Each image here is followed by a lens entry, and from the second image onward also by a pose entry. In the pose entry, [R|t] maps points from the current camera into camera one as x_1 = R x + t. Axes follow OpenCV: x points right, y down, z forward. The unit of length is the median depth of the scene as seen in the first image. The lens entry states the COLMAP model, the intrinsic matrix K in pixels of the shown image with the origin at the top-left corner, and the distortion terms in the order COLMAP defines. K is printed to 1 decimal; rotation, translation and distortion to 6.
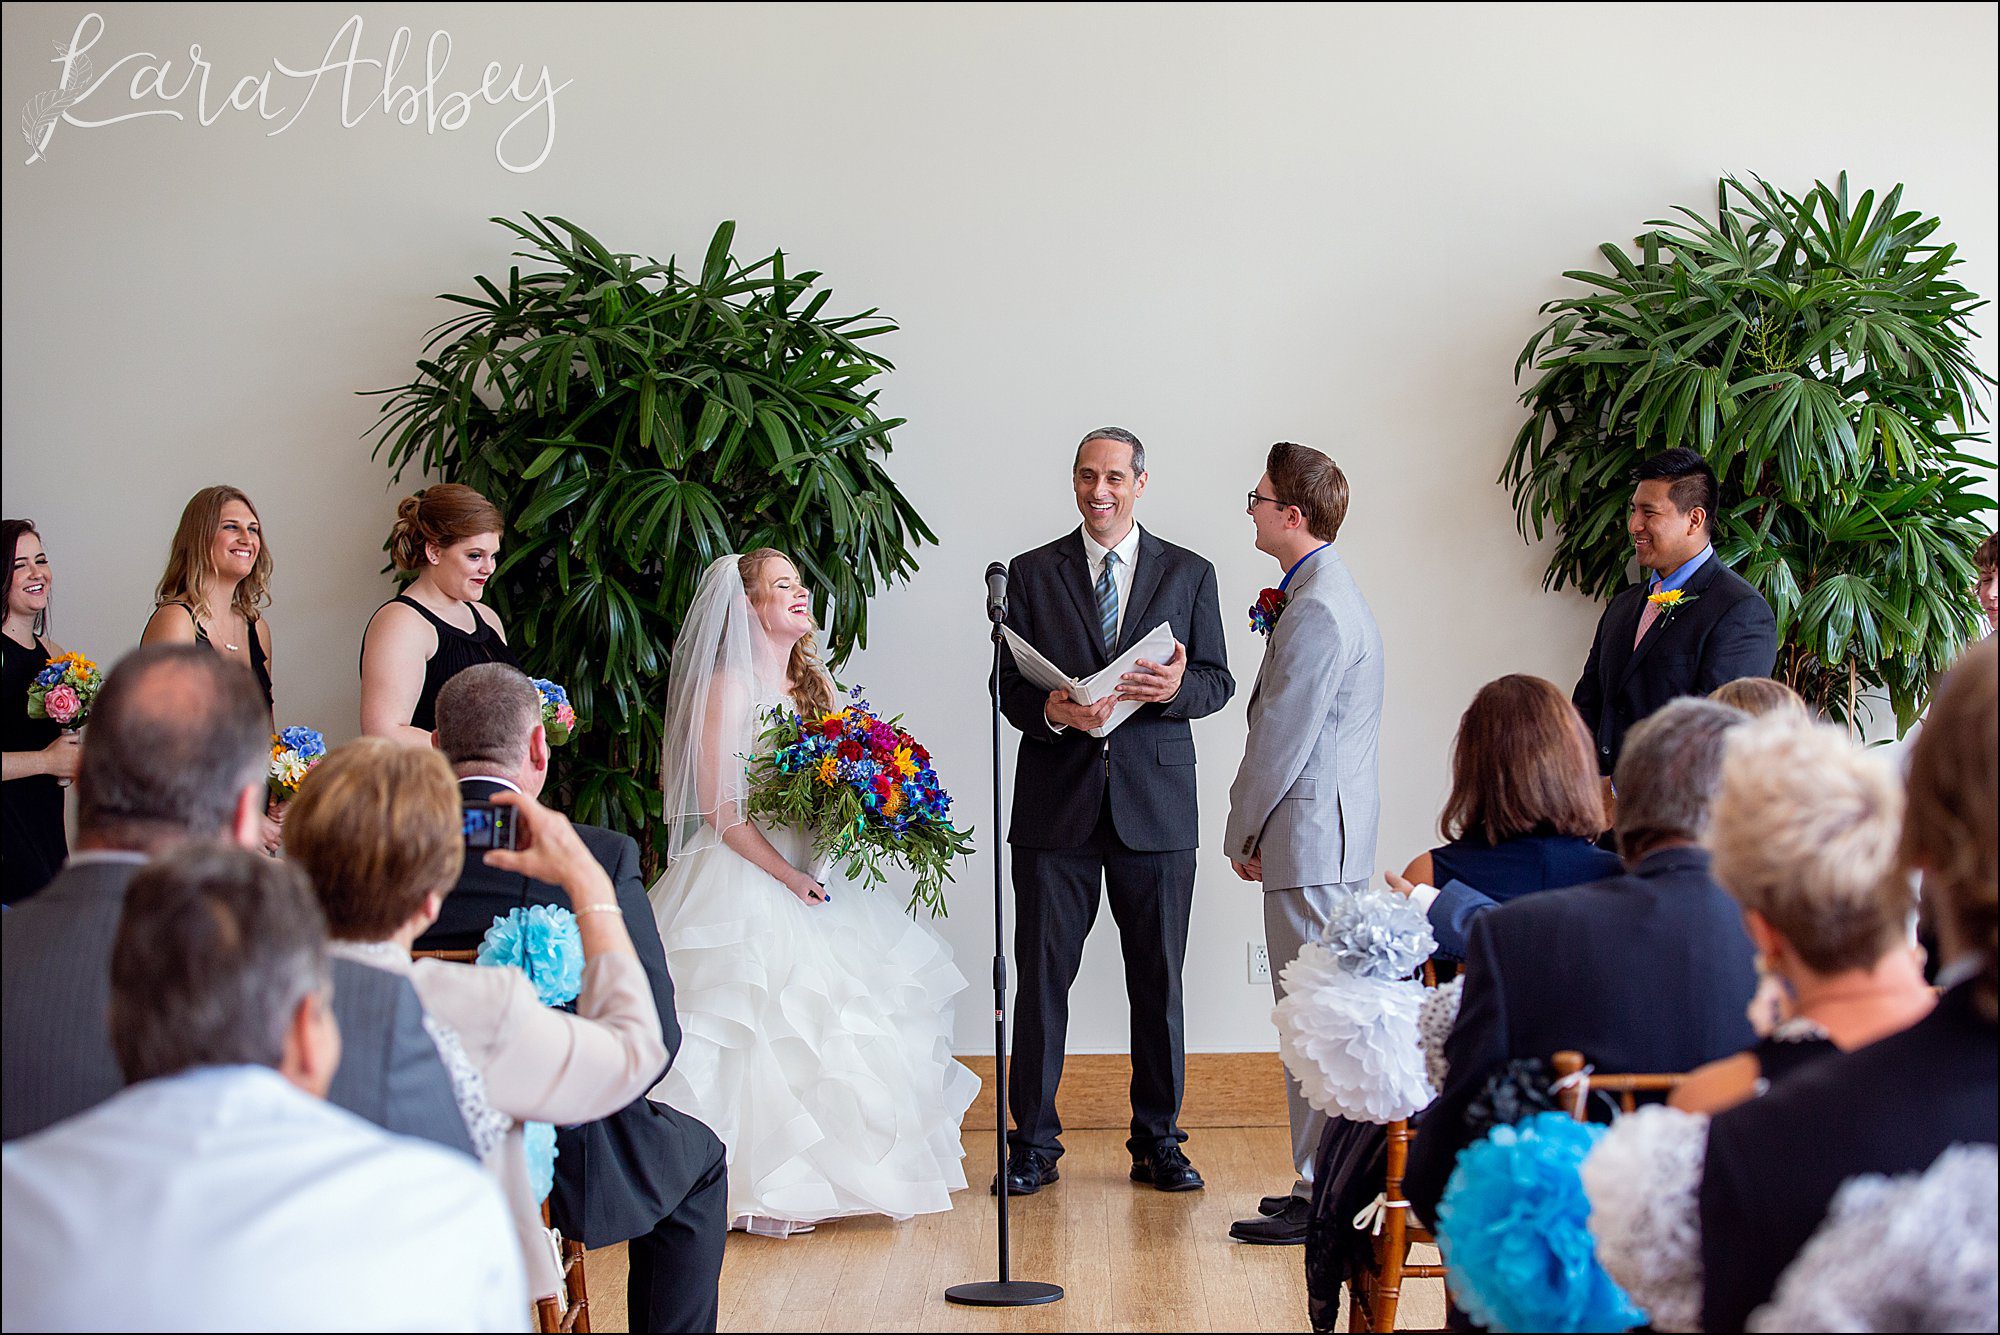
lens RADIAL K [[3967.6, 0, 1000.0], [0, 3967.6, 667.5], [0, 0, 1]] dist [-0.283276, -0.104782]
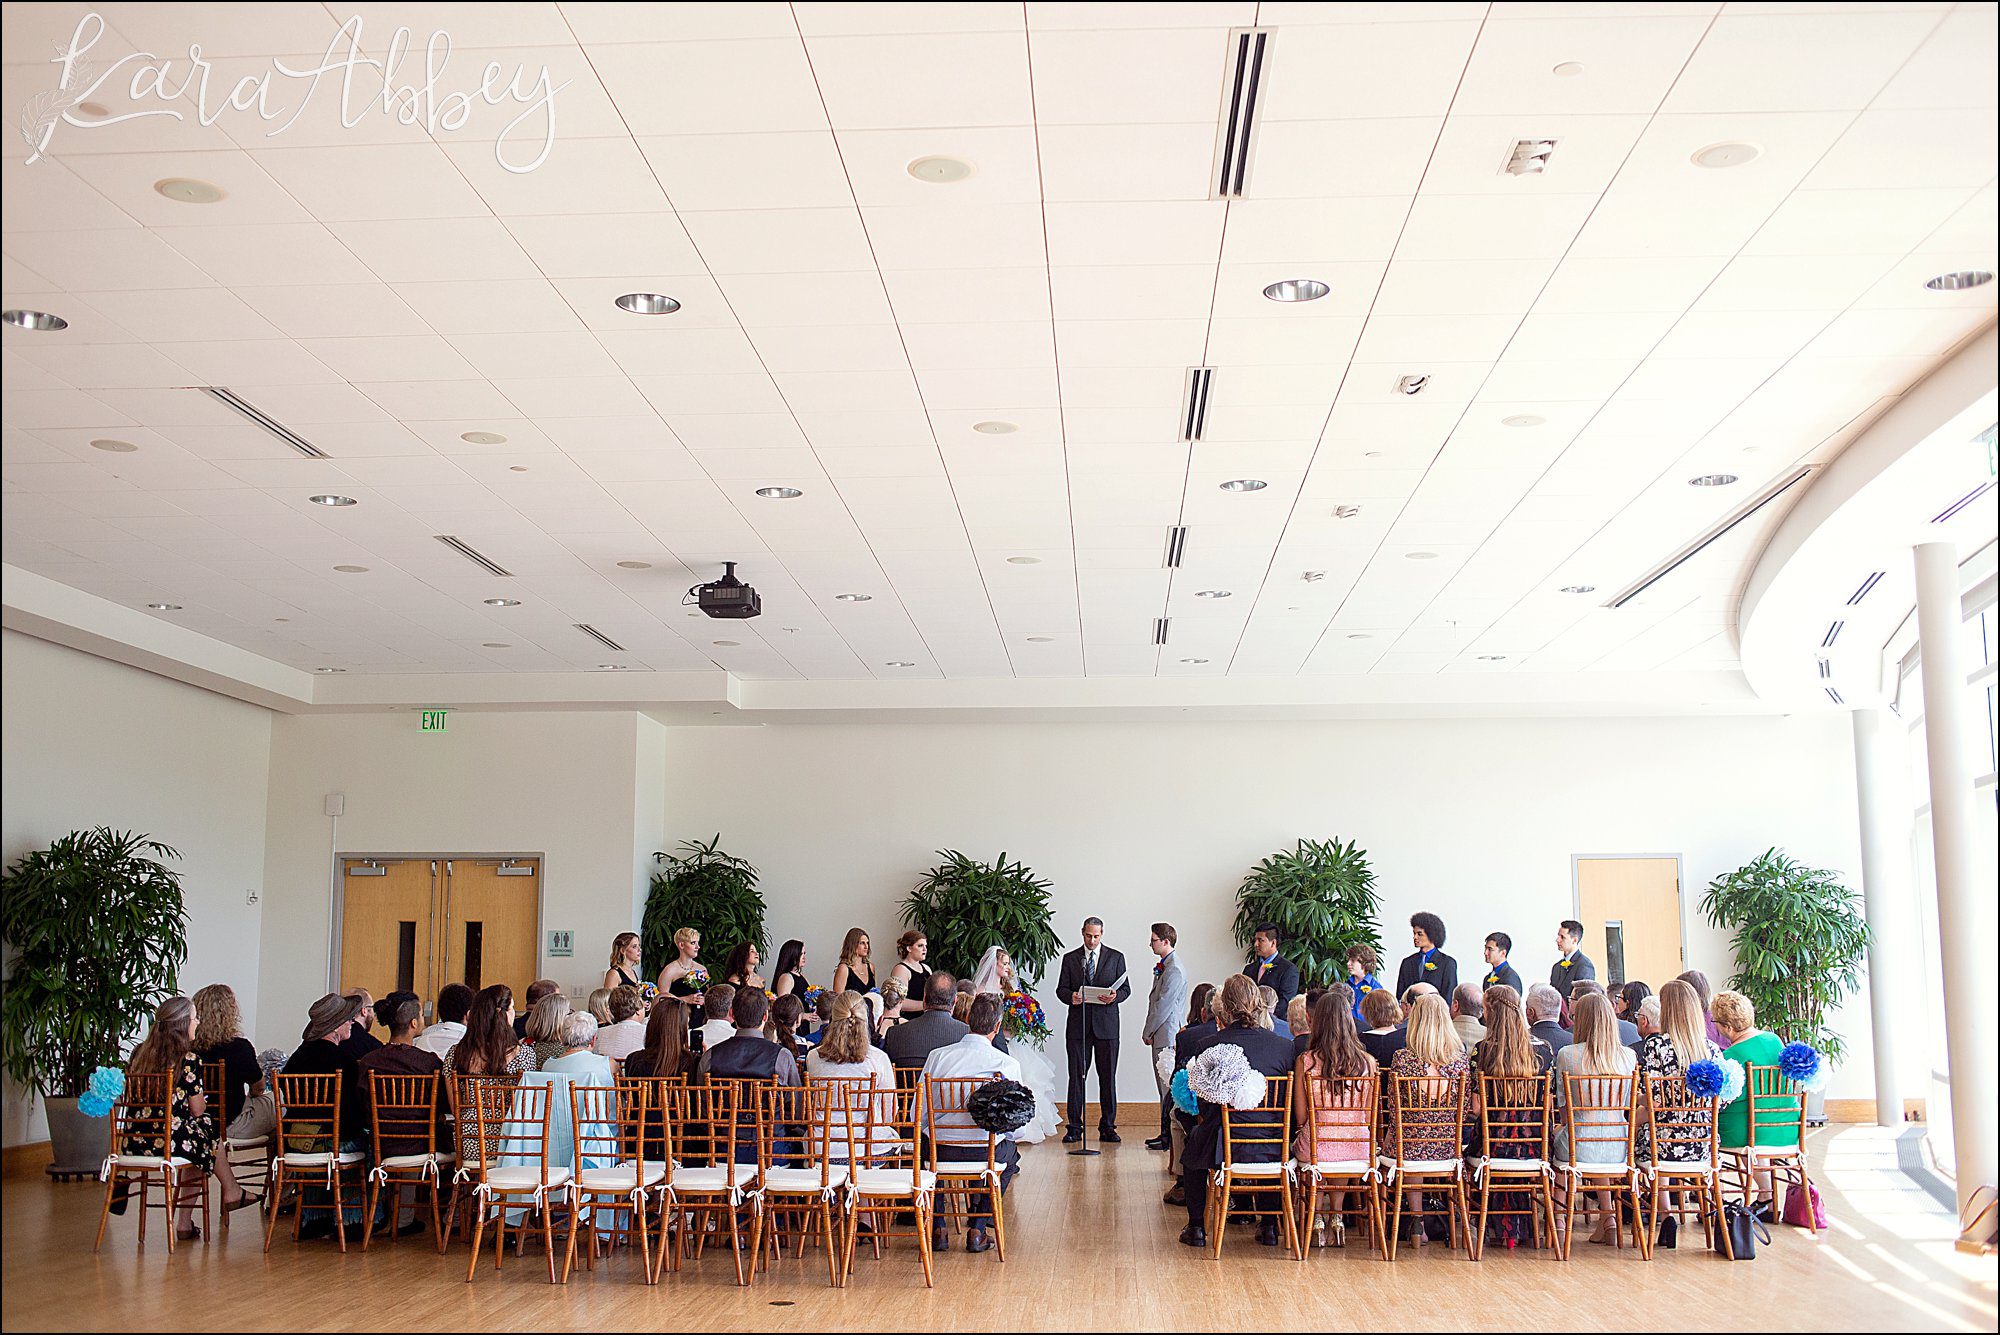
lens RADIAL K [[2013.0, 0, 1000.0], [0, 2013.0, 667.5], [0, 0, 1]] dist [-0.086488, -0.001259]
pose [[0.999344, 0.002948, -0.036087, -0.010108], [-0.008701, 0.987027, -0.160321, 0.008380], [0.035146, 0.160529, 0.986405, -0.756021]]
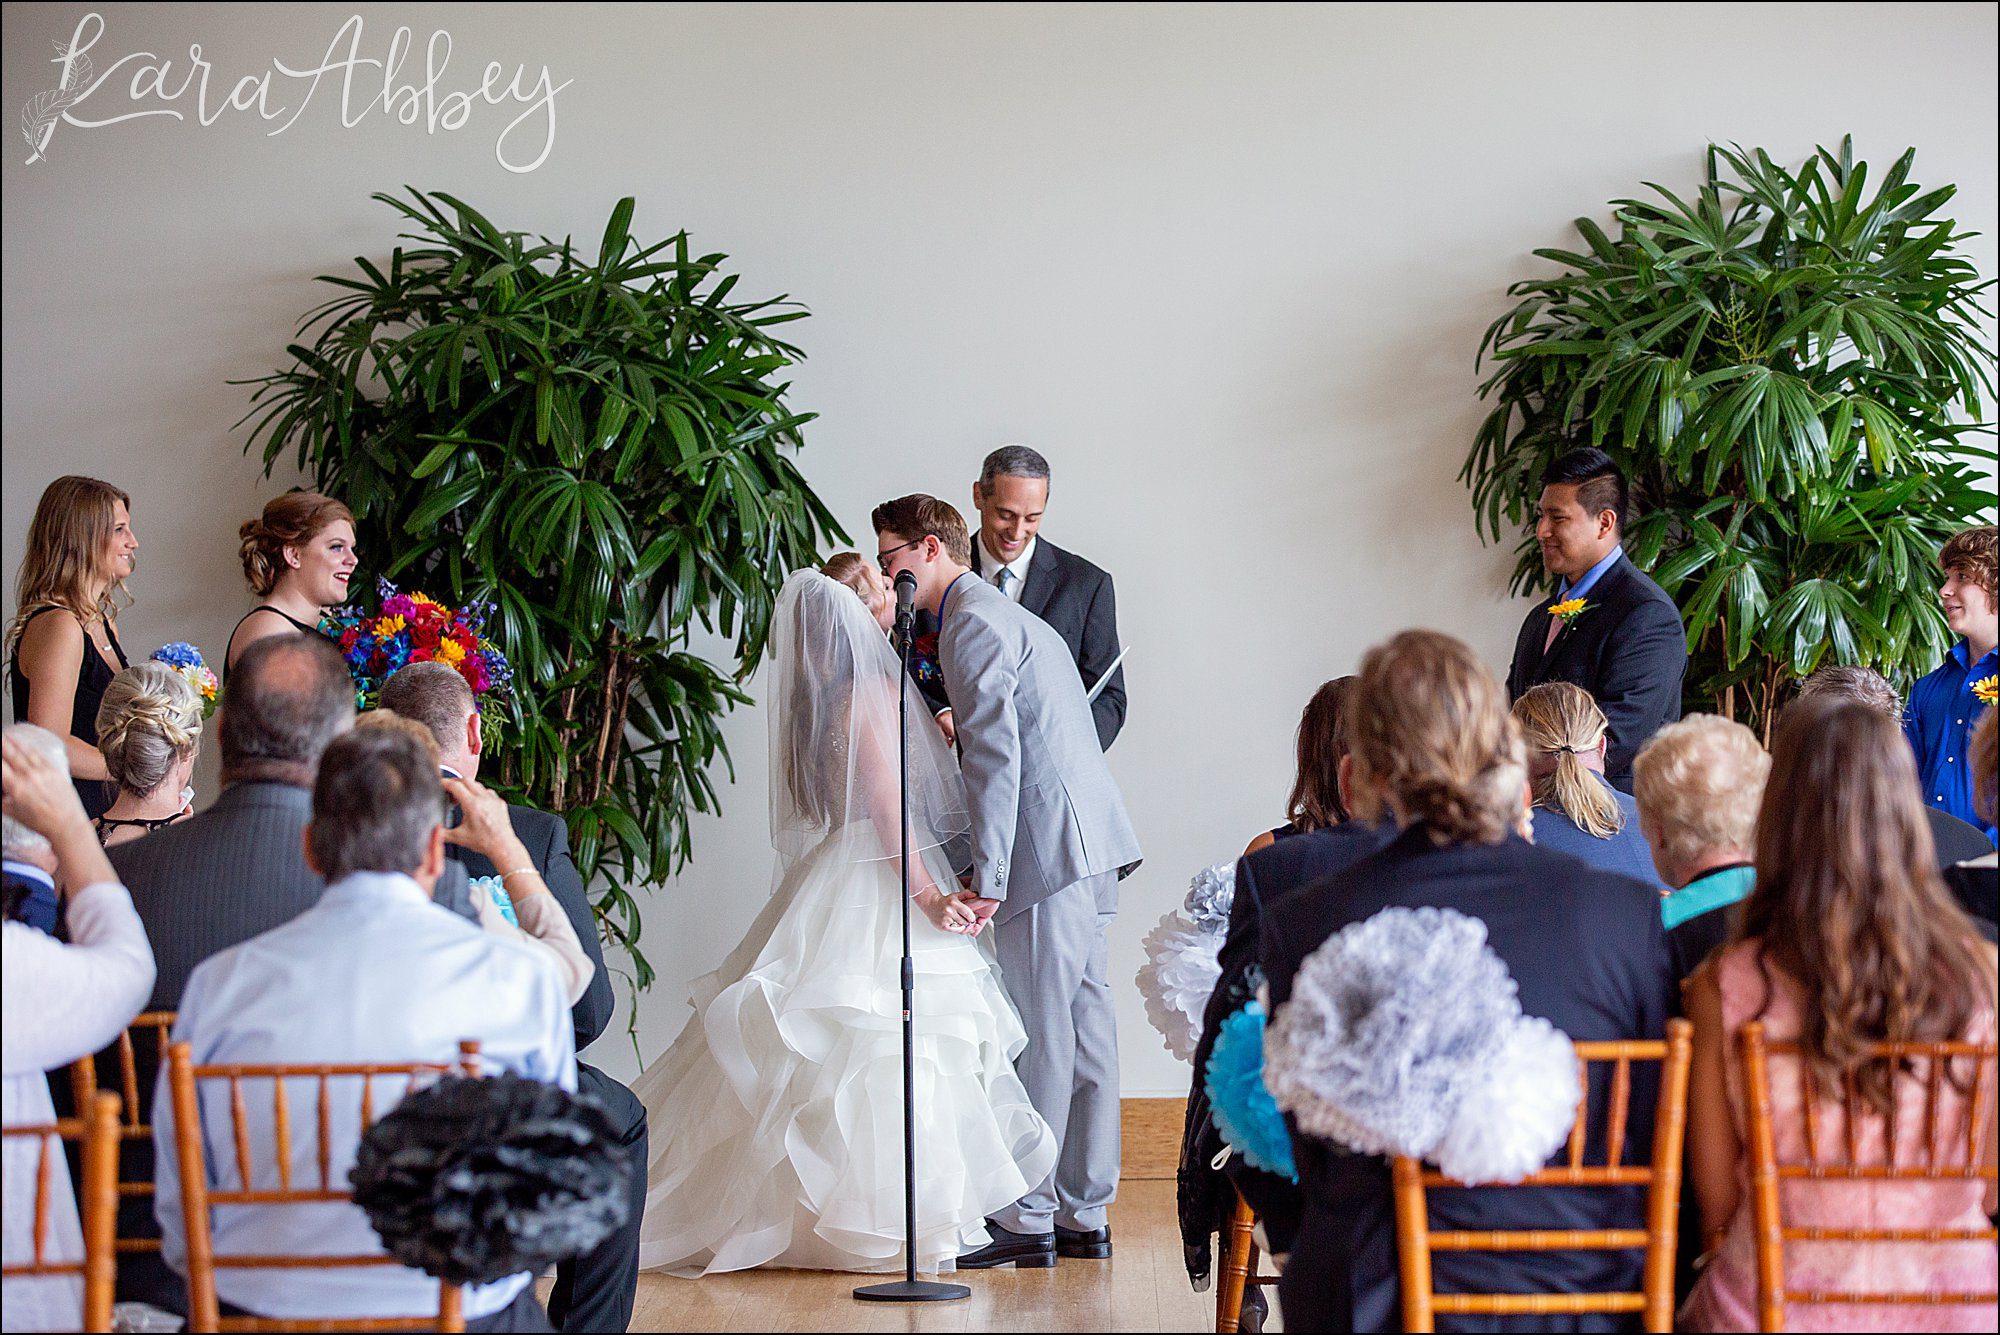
lens RADIAL K [[6395.4, 0, 1000.0], [0, 6395.4, 667.5], [0, 0, 1]] dist [0.012365, 0.819544]
pose [[0.999992, 0.000751, 0.003800, 0.013497], [-0.000723, 0.999974, -0.007238, 0.008355], [-0.003806, 0.007235, 0.999967, -0.513946]]
